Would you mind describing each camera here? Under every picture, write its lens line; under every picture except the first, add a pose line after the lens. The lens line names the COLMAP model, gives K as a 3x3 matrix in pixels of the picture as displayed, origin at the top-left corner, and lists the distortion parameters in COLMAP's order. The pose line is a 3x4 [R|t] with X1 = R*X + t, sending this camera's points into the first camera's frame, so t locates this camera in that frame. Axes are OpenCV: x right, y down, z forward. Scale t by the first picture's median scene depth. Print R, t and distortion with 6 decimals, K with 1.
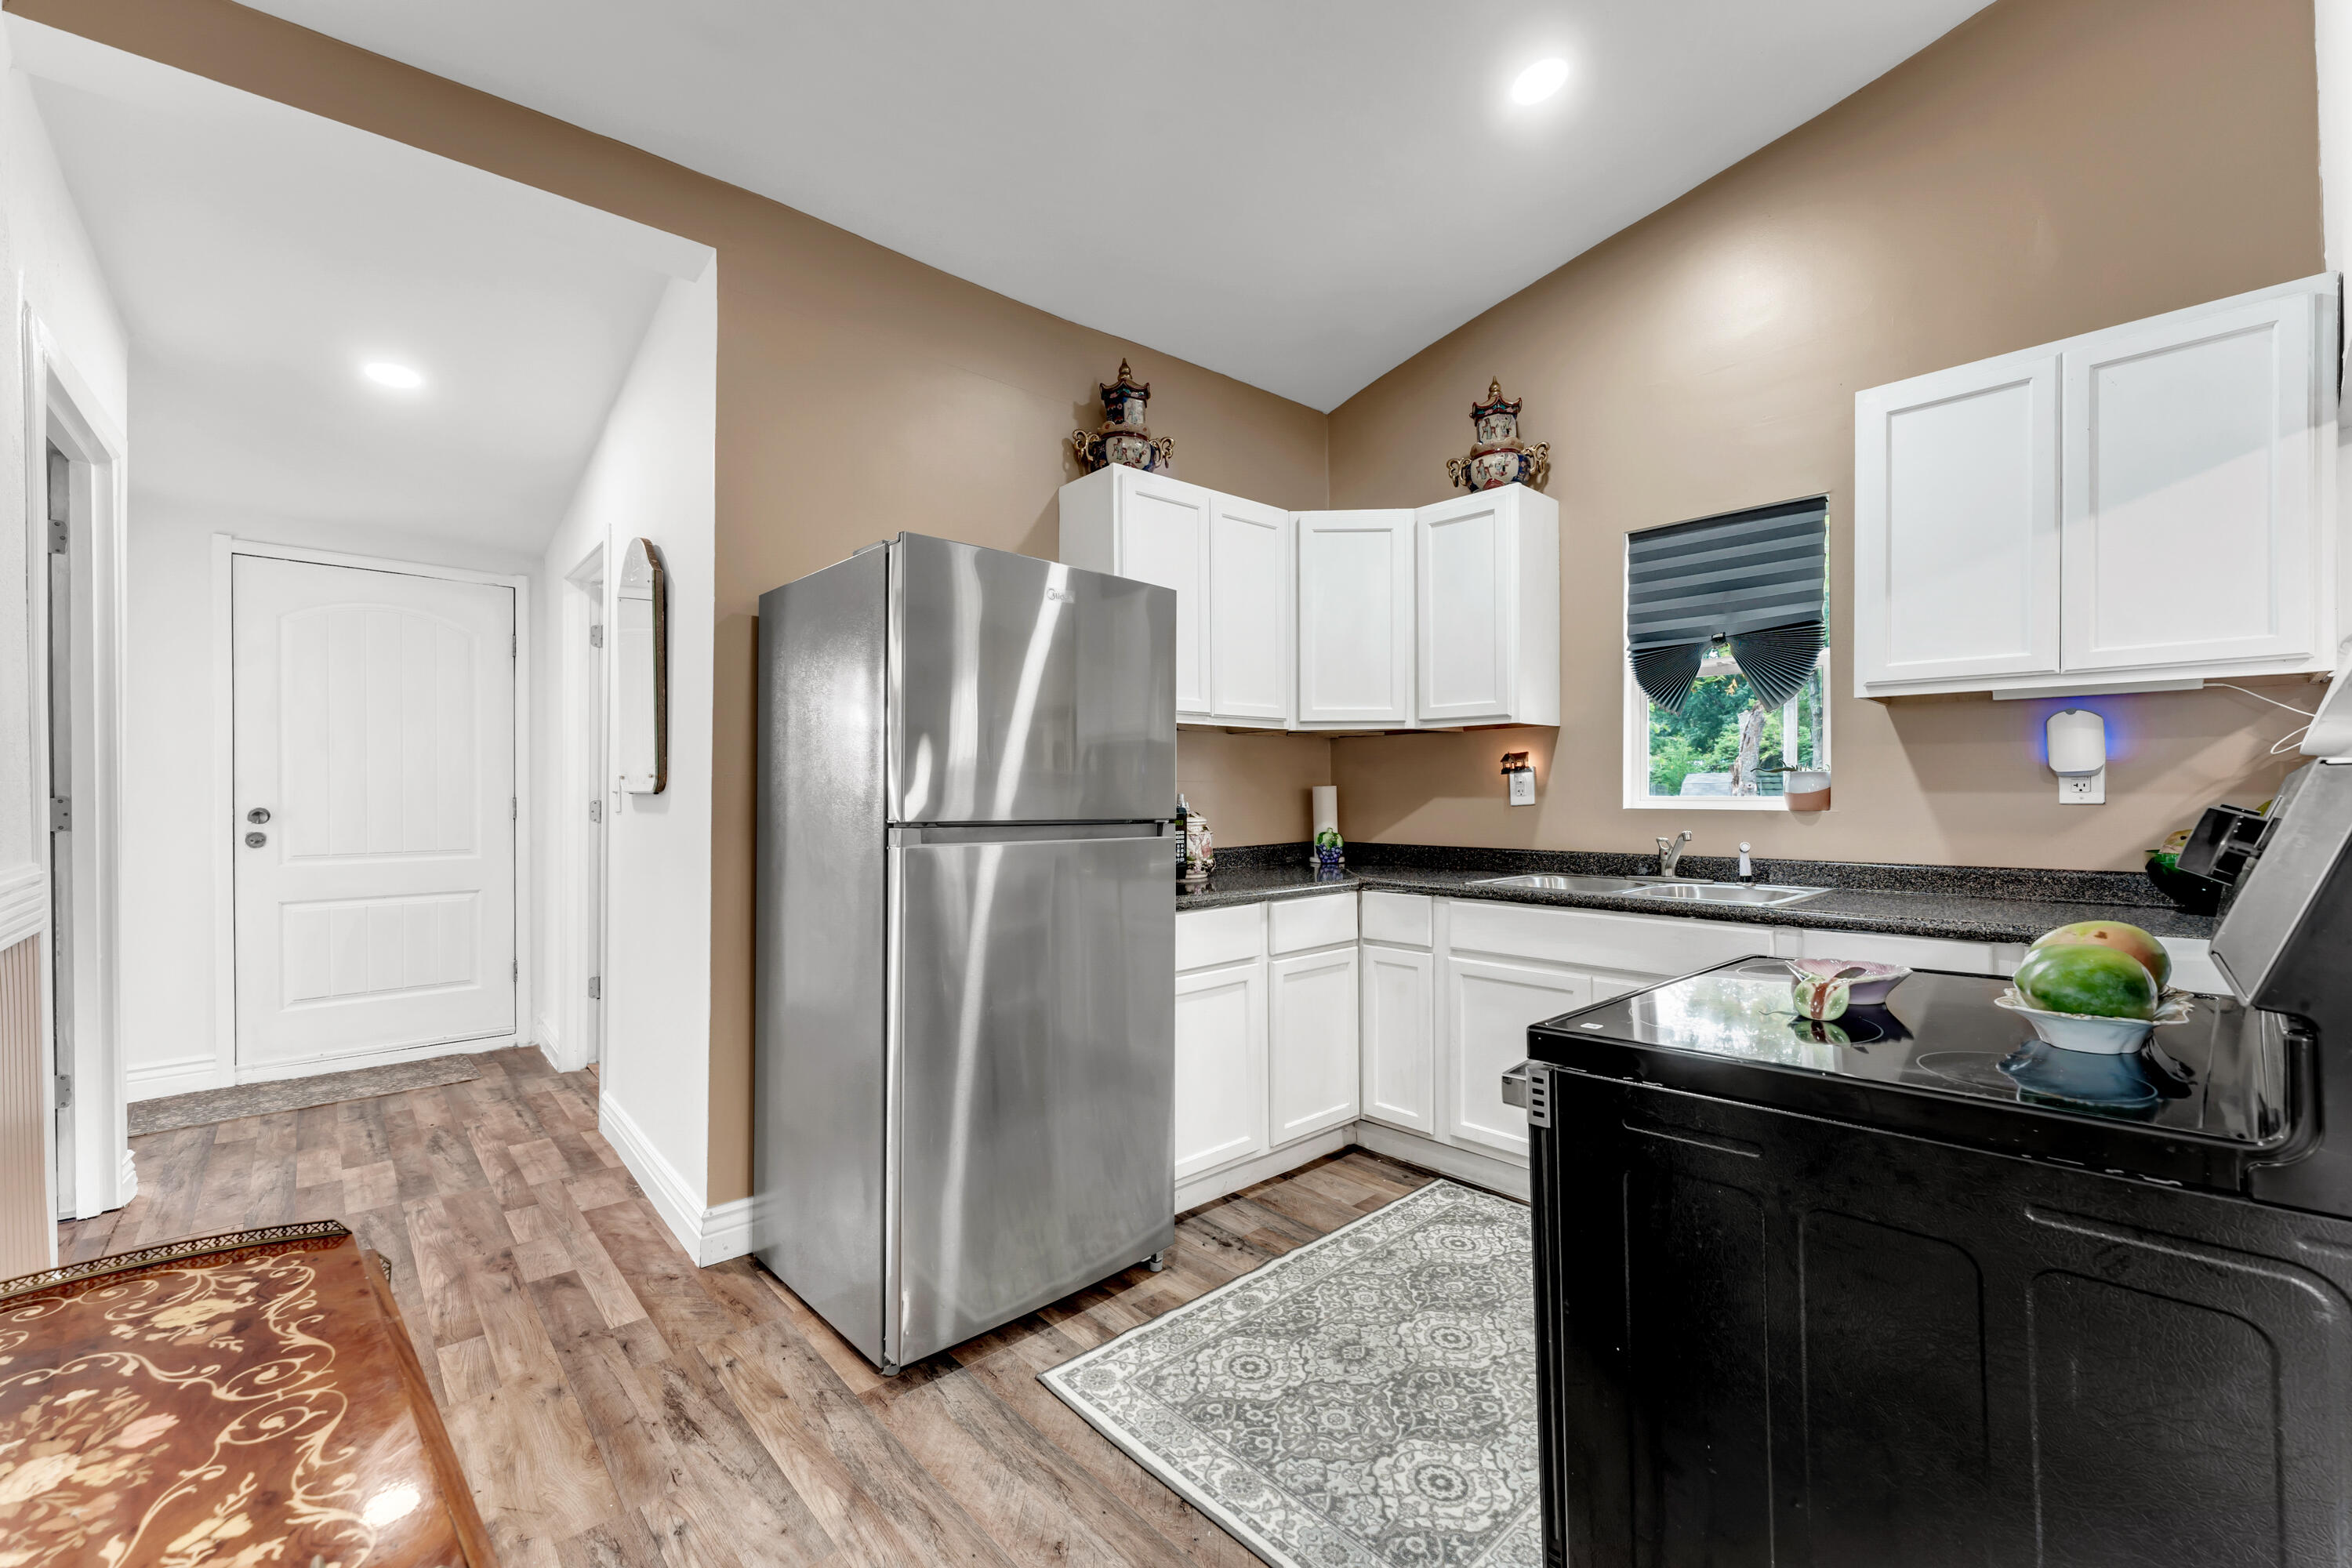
lens RADIAL K [[954.6, 0, 1198.4], [0, 954.6, 787.0], [0, 0, 1]] dist [-0.000020, 0.000100]
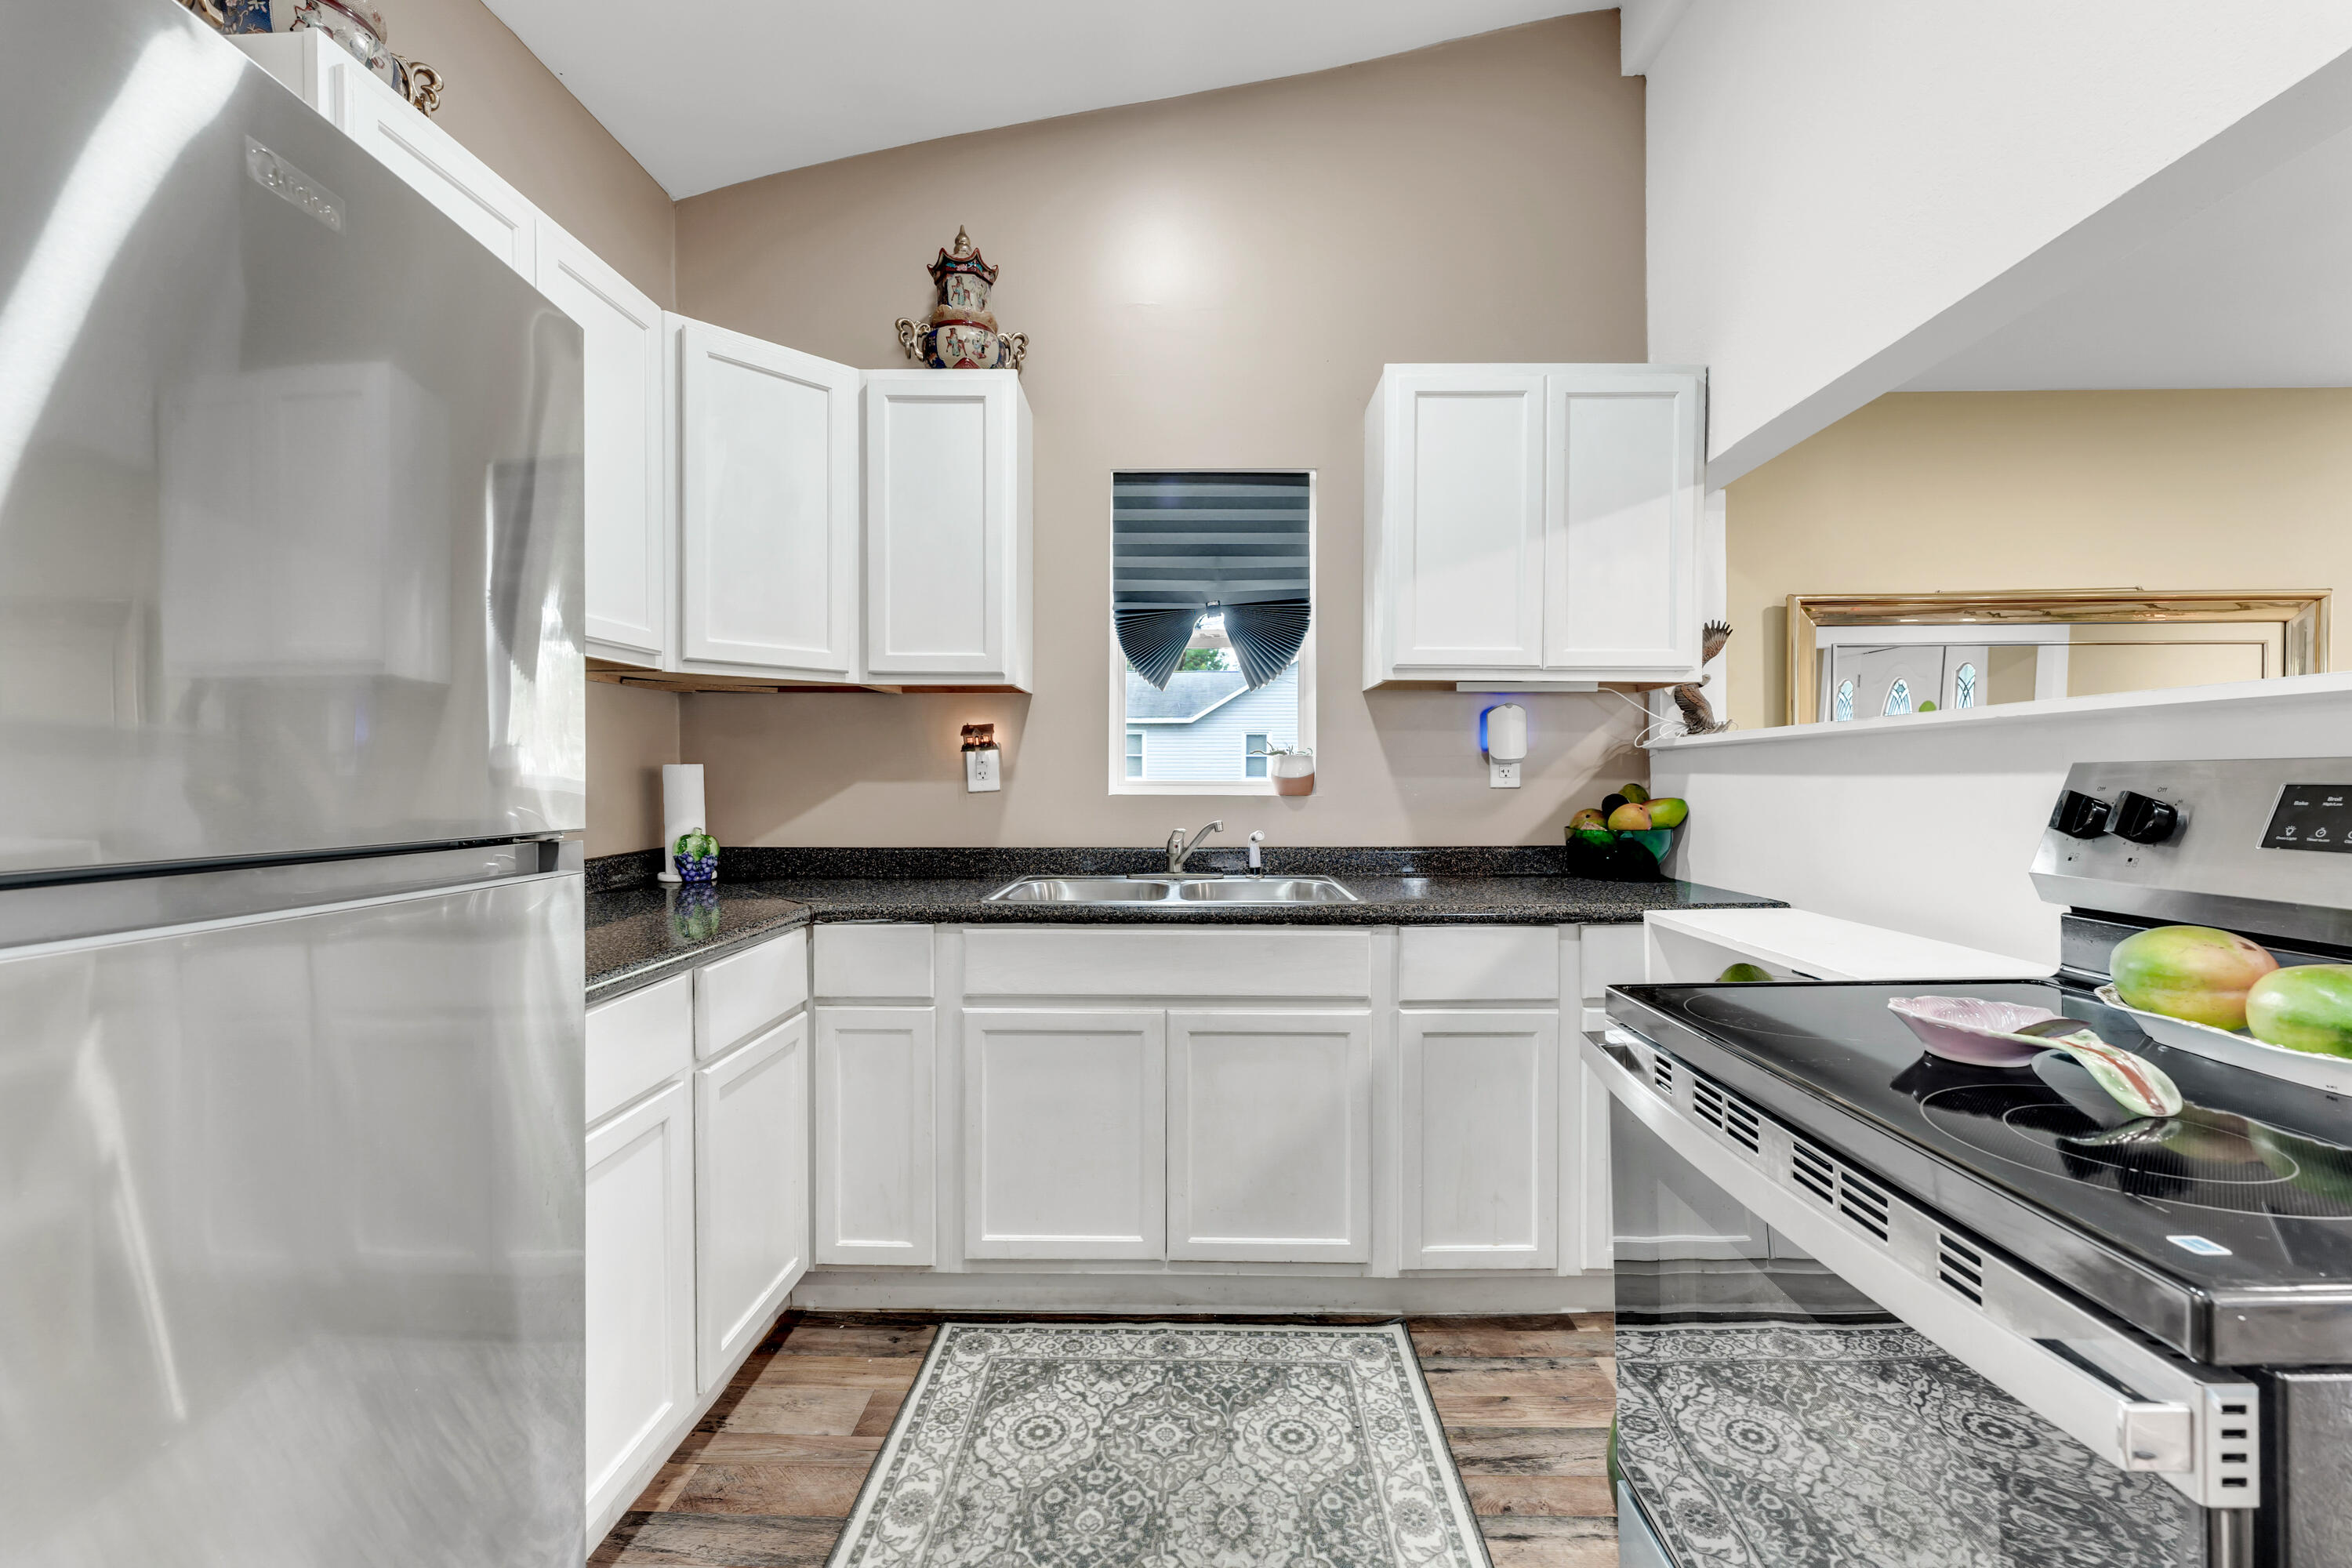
lens RADIAL K [[954.6, 0, 1198.4], [0, 954.6, 787.0], [0, 0, 1]] dist [-0.000020, 0.000100]
pose [[0.702996, -0.004070, 0.711182, -0.107586], [-0.008276, 0.999869, 0.013903, 0.003287], [-0.711145, -0.015660, 0.702871, 0.357520]]
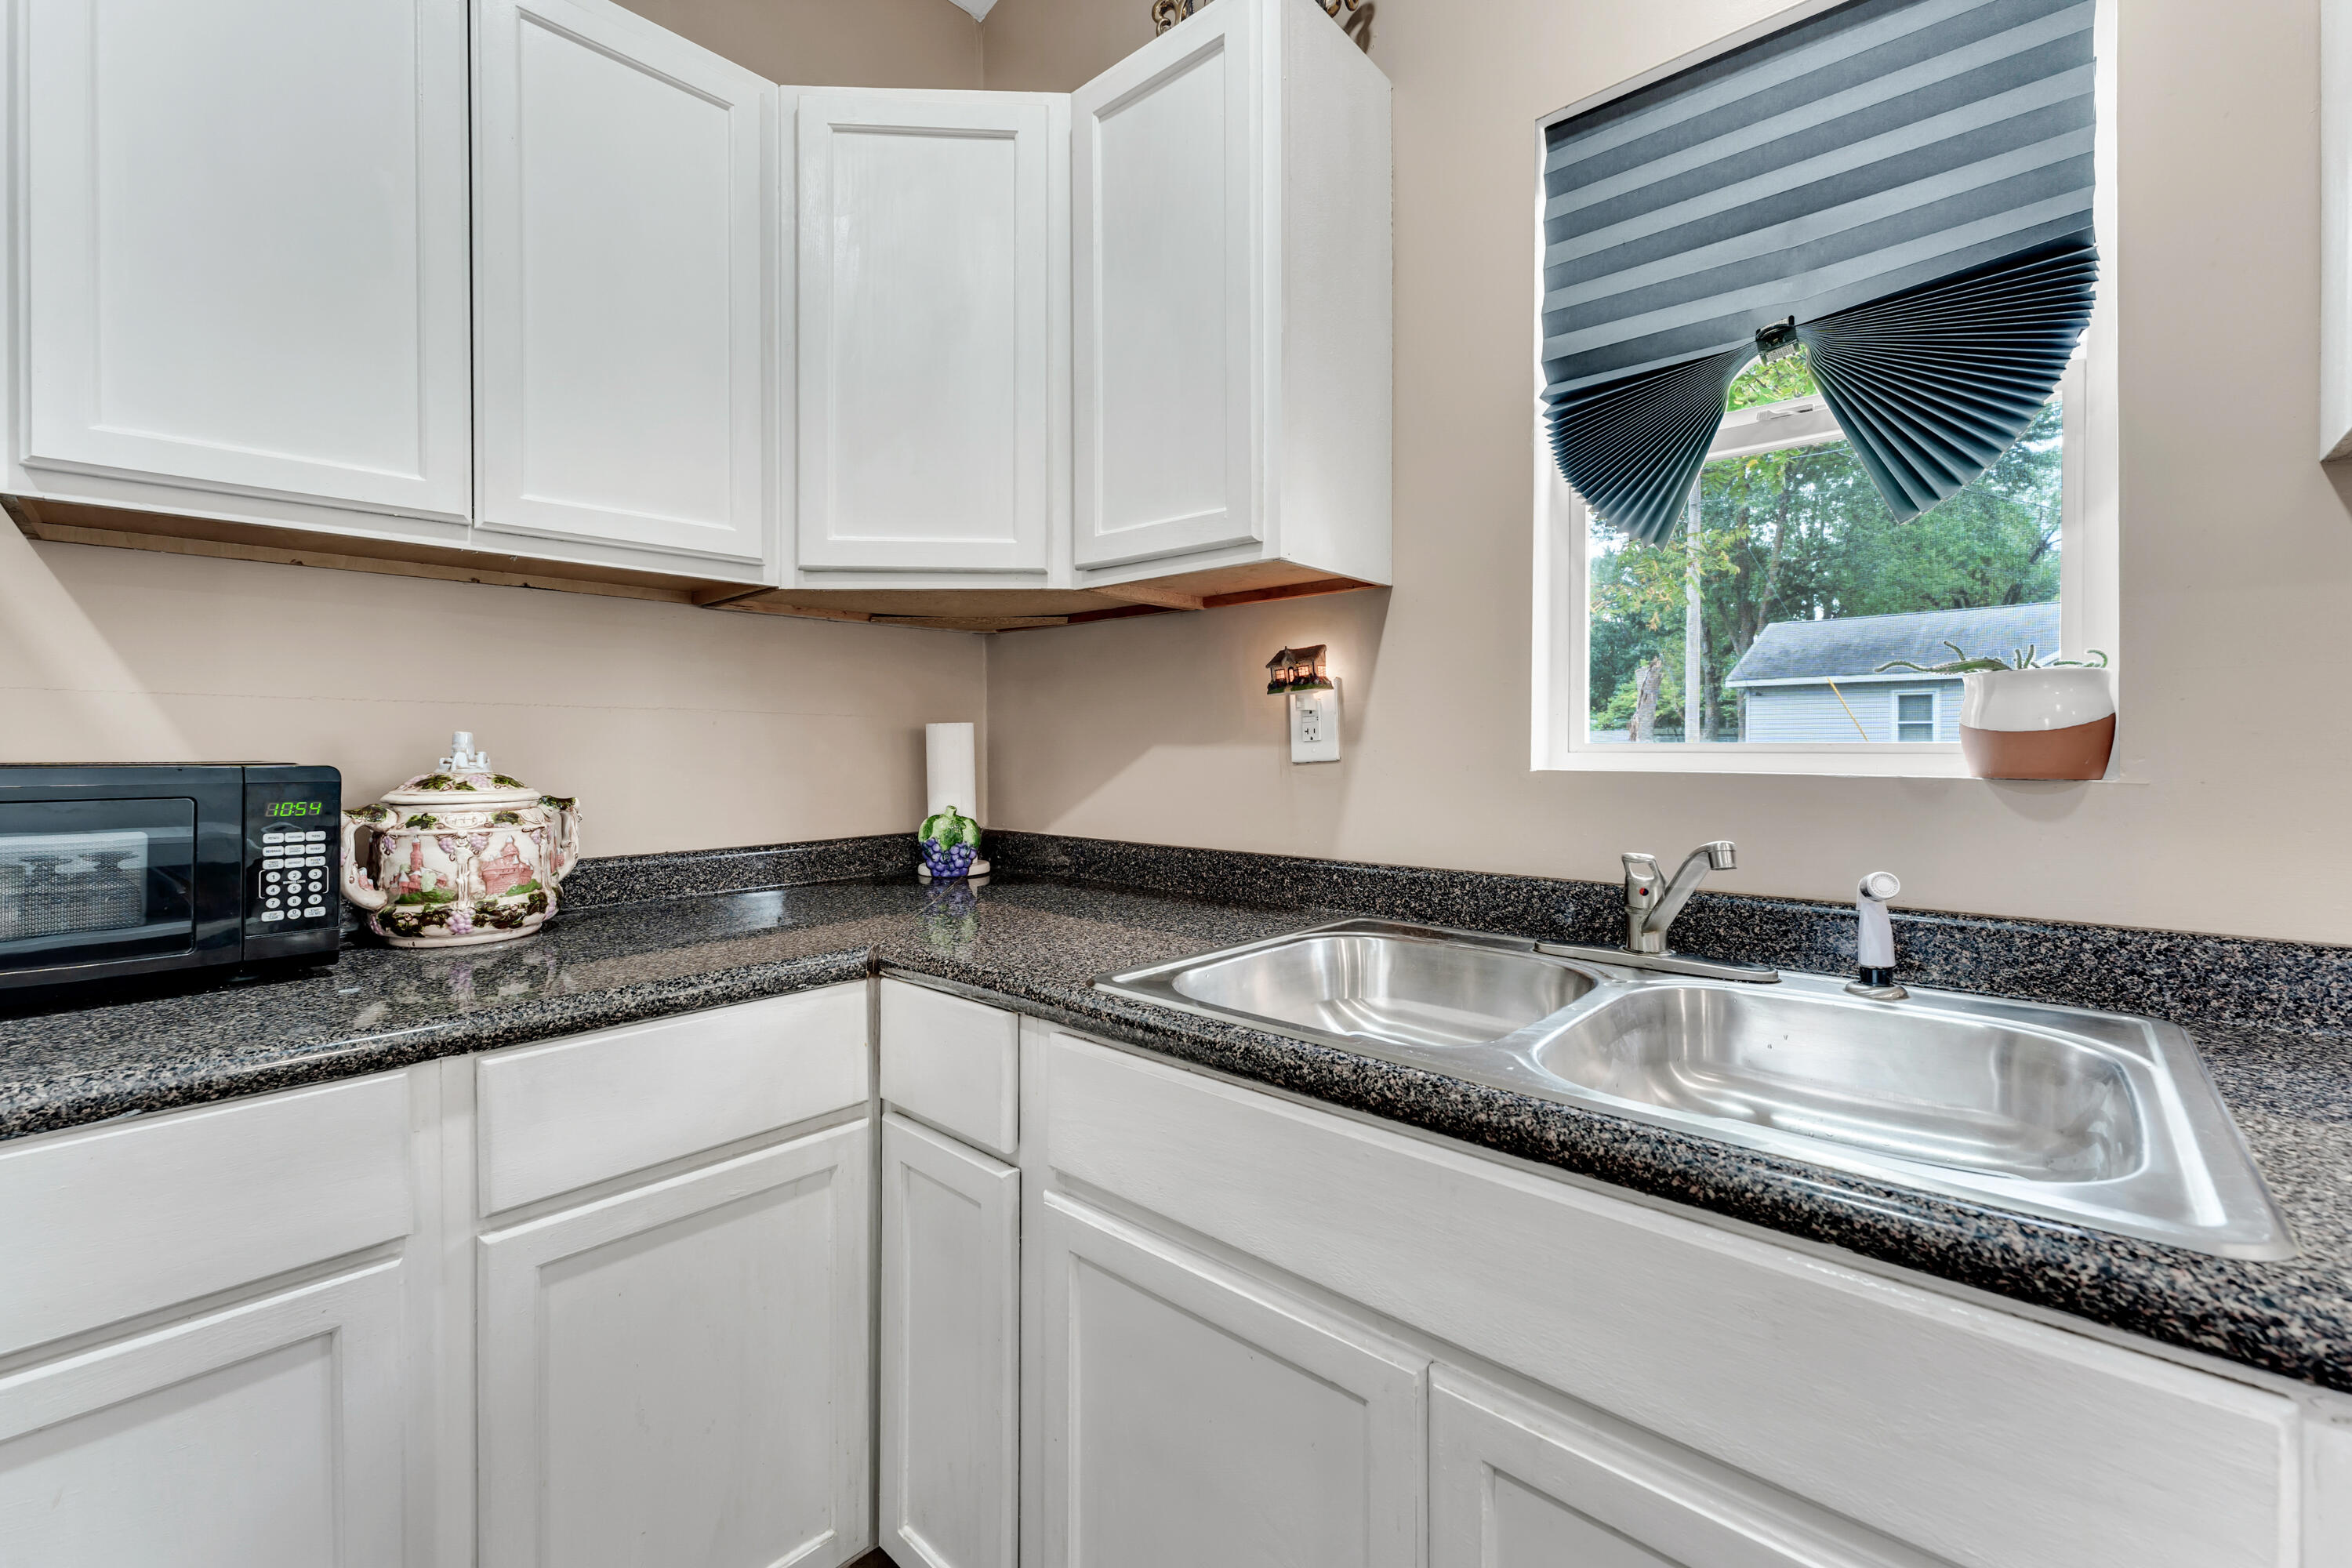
lens RADIAL K [[981.8, 0, 1138.7], [0, 981.8, 748.1], [0, 0, 1]] dist [0.001881, 0.000444]
pose [[0.998885, 0.003563, 0.047075, 0.259928], [-0.003850, 0.999975, 0.006007, 0.010945], [-0.047053, -0.006181, 0.998873, 0.593148]]
